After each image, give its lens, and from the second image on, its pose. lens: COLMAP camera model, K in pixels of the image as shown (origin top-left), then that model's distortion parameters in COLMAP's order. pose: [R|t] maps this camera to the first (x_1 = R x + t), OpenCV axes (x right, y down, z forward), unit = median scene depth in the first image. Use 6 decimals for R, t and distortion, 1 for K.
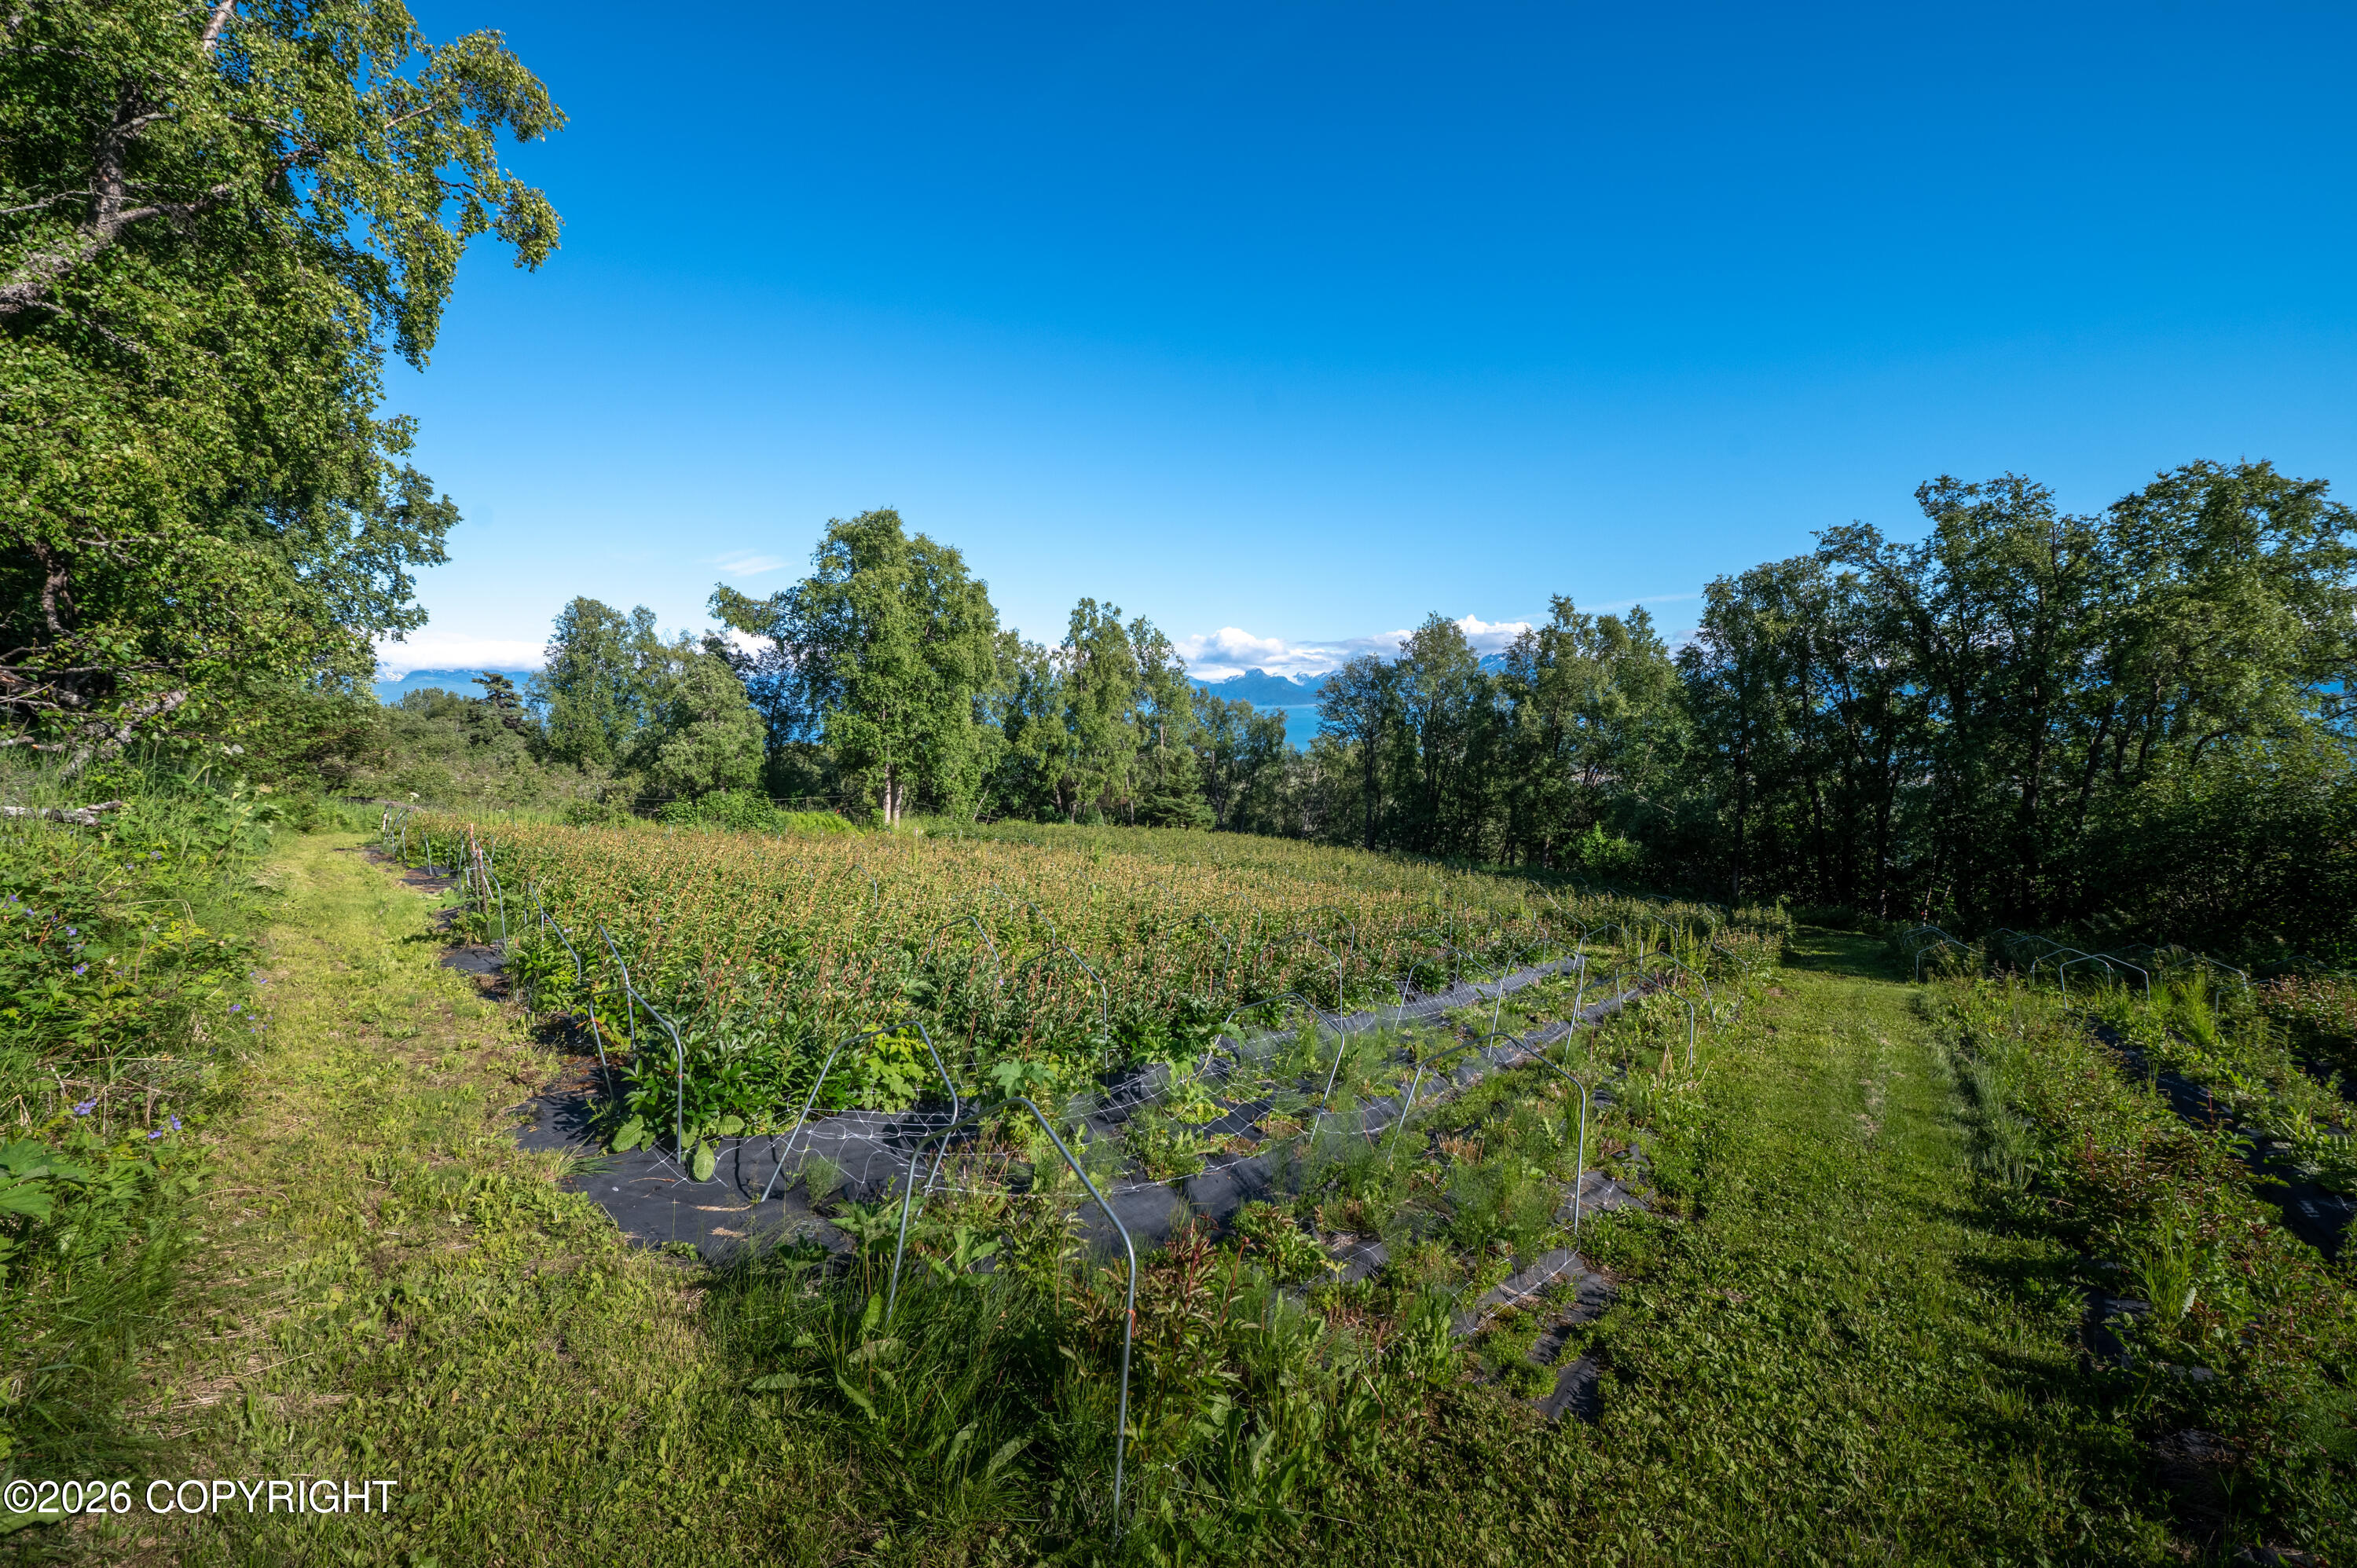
lens RADIAL K [[939.6, 0, 1174.8], [0, 939.6, 770.0], [0, 0, 1]] dist [-0.006977, -0.000188]
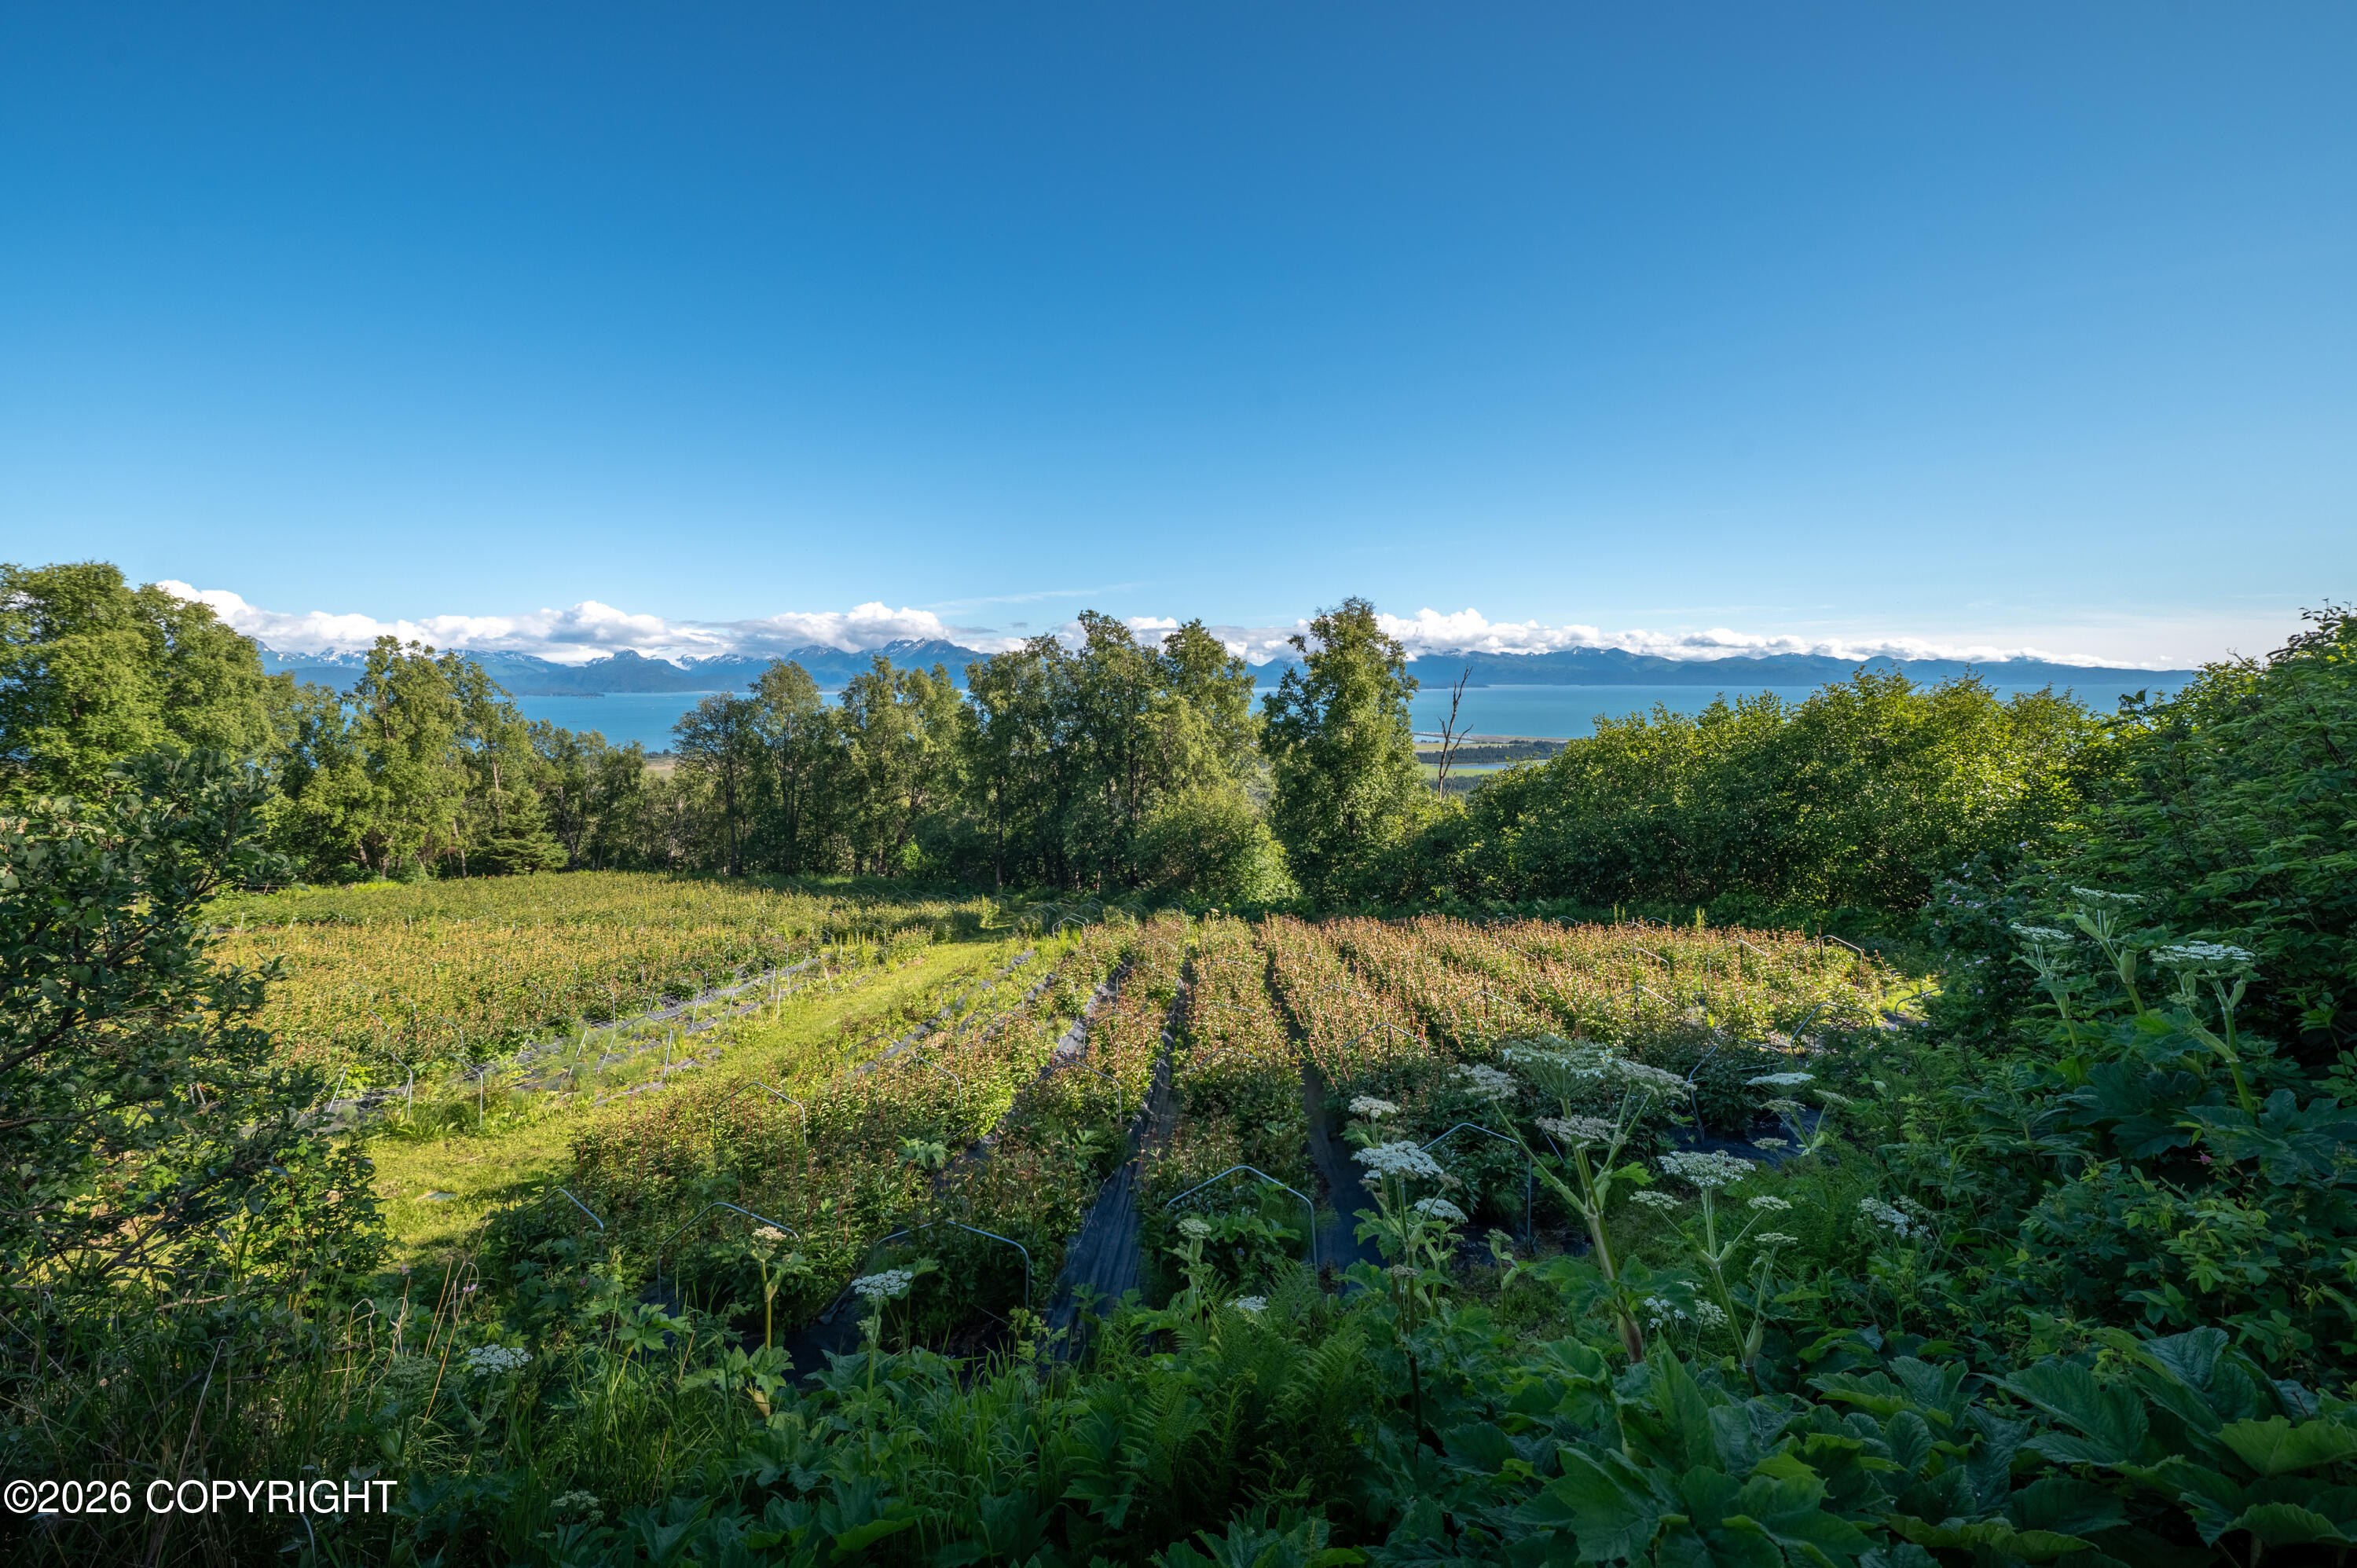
lens RADIAL K [[939.6, 0, 1174.8], [0, 939.6, 770.0], [0, 0, 1]] dist [-0.006977, -0.000188]
pose [[0.818981, -0.051155, 0.571536, 0.008930], [0.043082, 0.998689, 0.027653, -0.044780], [-0.572201, 0.001975, 0.820111, -0.214525]]
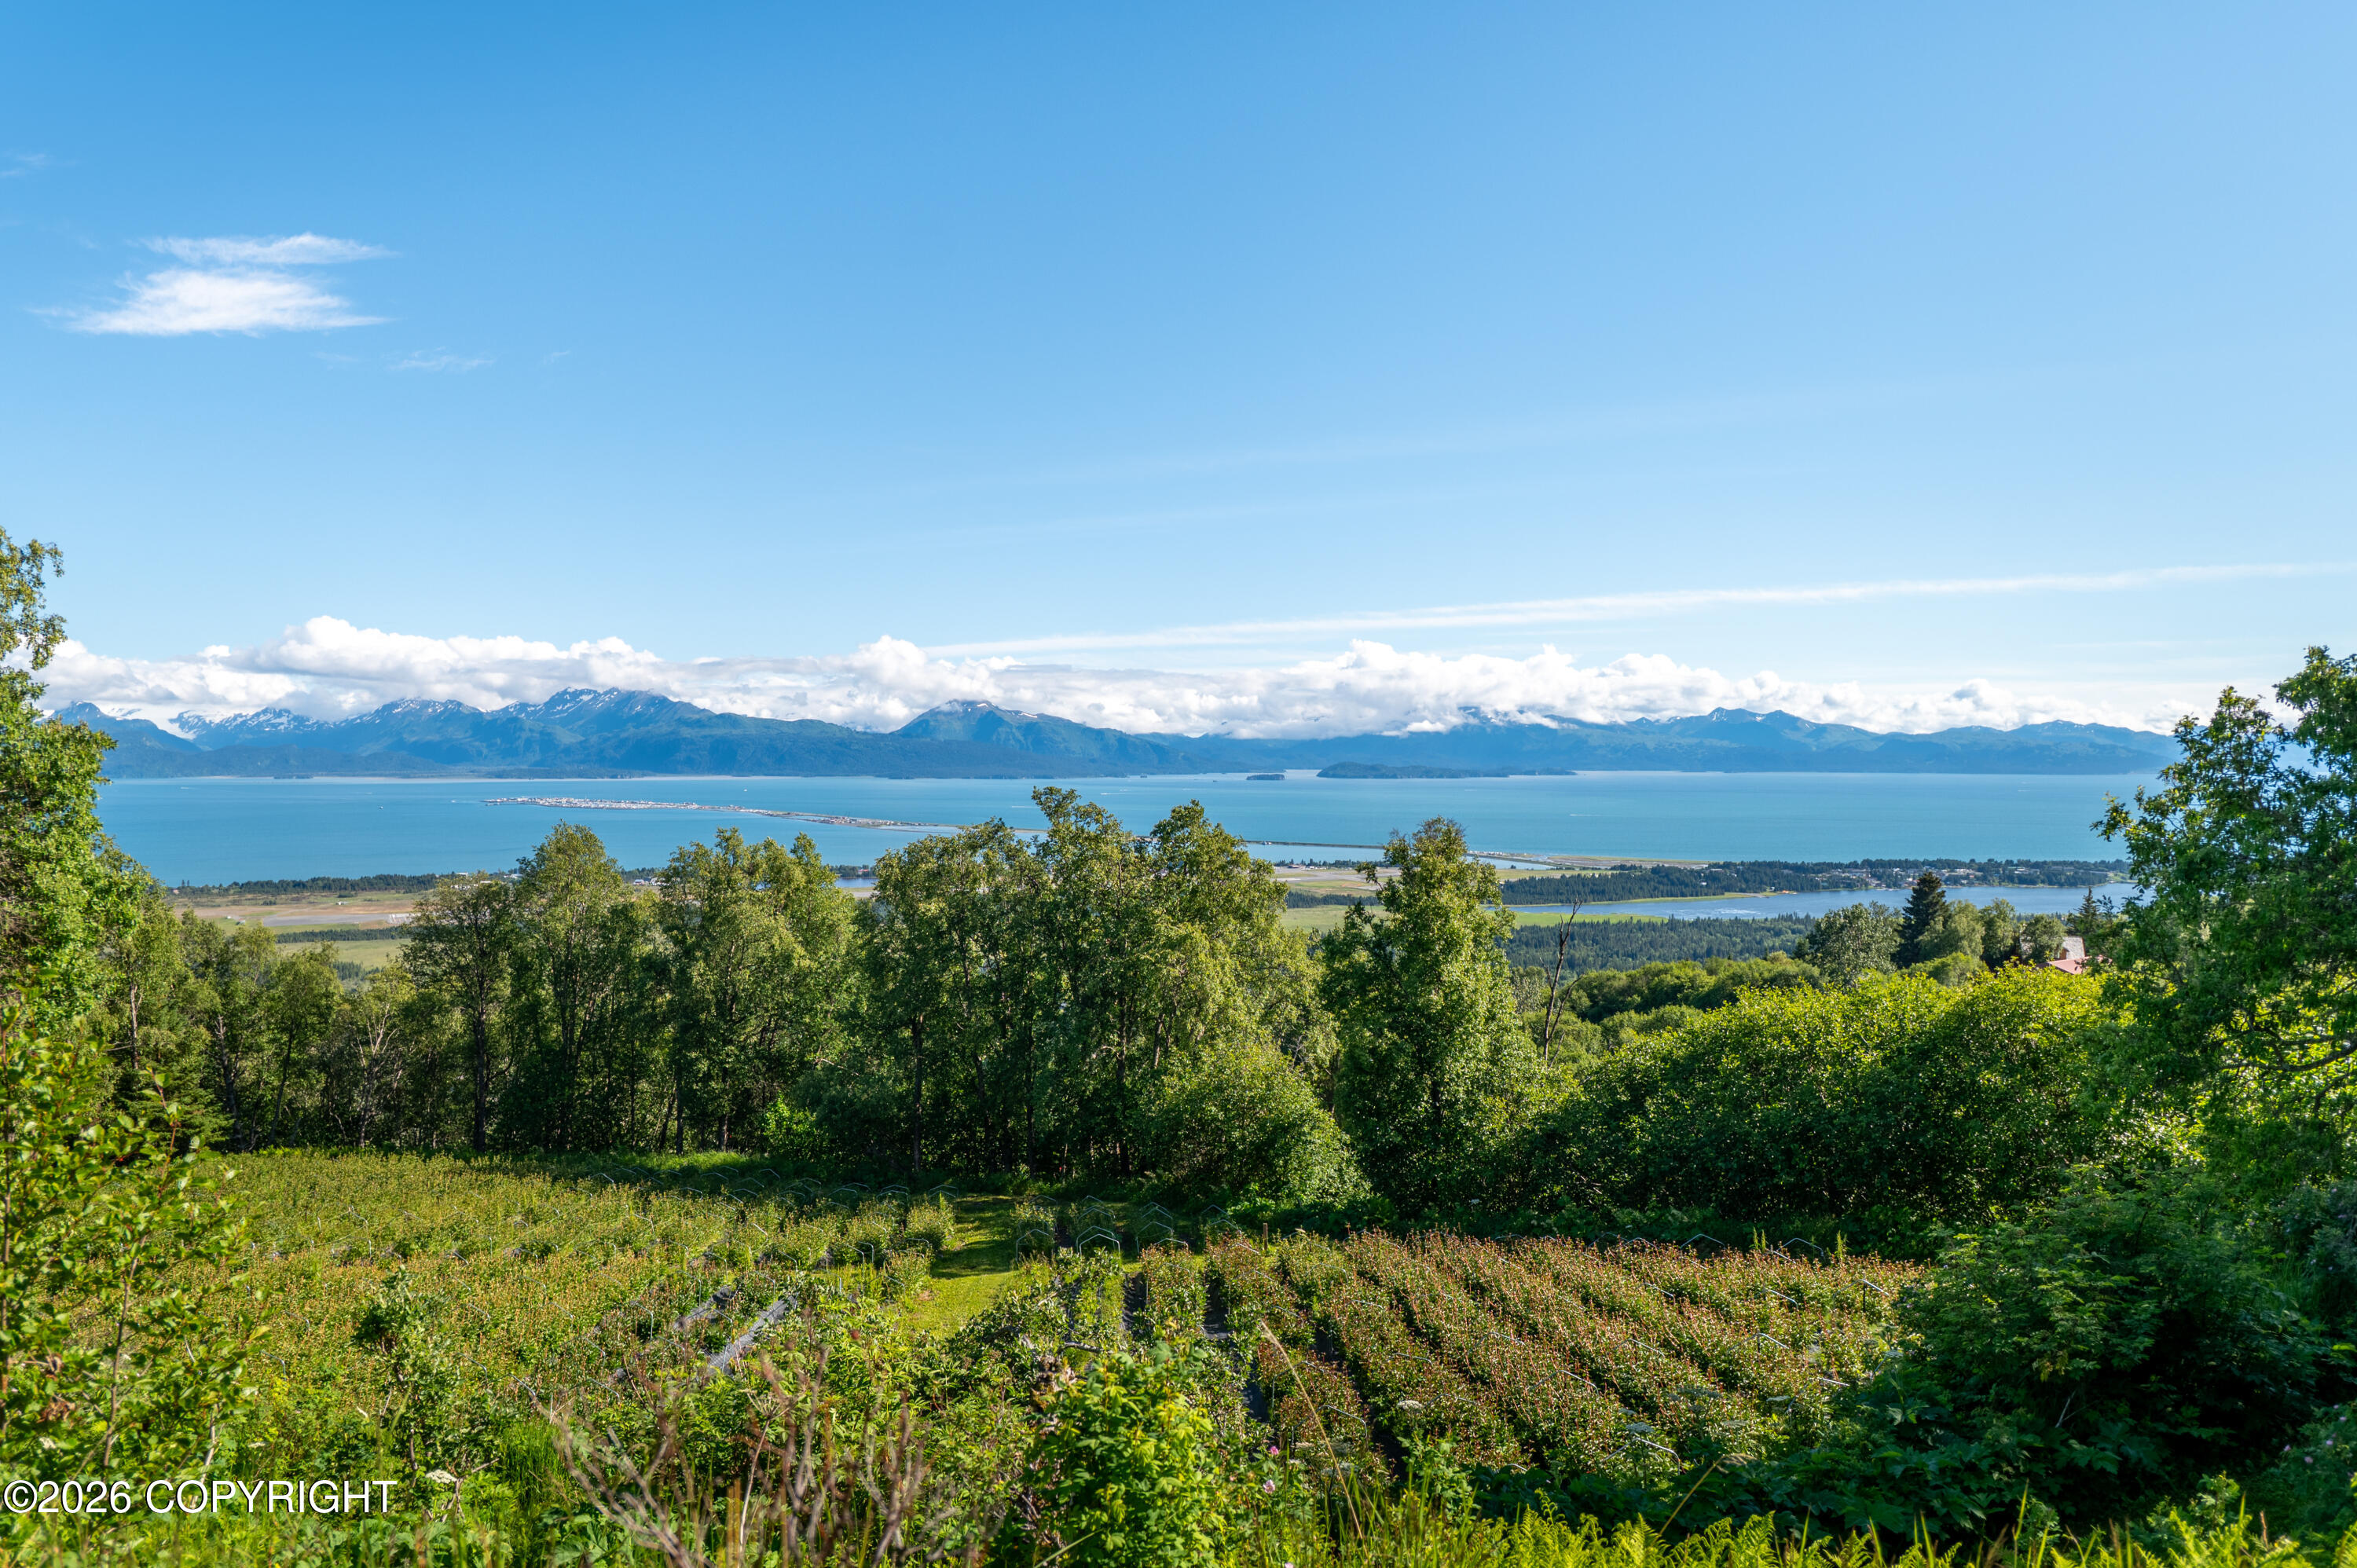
lens RADIAL K [[1596.7, 0, 1178.5], [0, 1596.7, 784.0], [0, 0, 1]] dist [-0.008213, -0.001916]
pose [[0.772120, 0.002248, 0.635472, -0.172992], [0.039807, 0.997859, -0.051896, -0.114246], [-0.634228, 0.065366, 0.770378, -0.336397]]
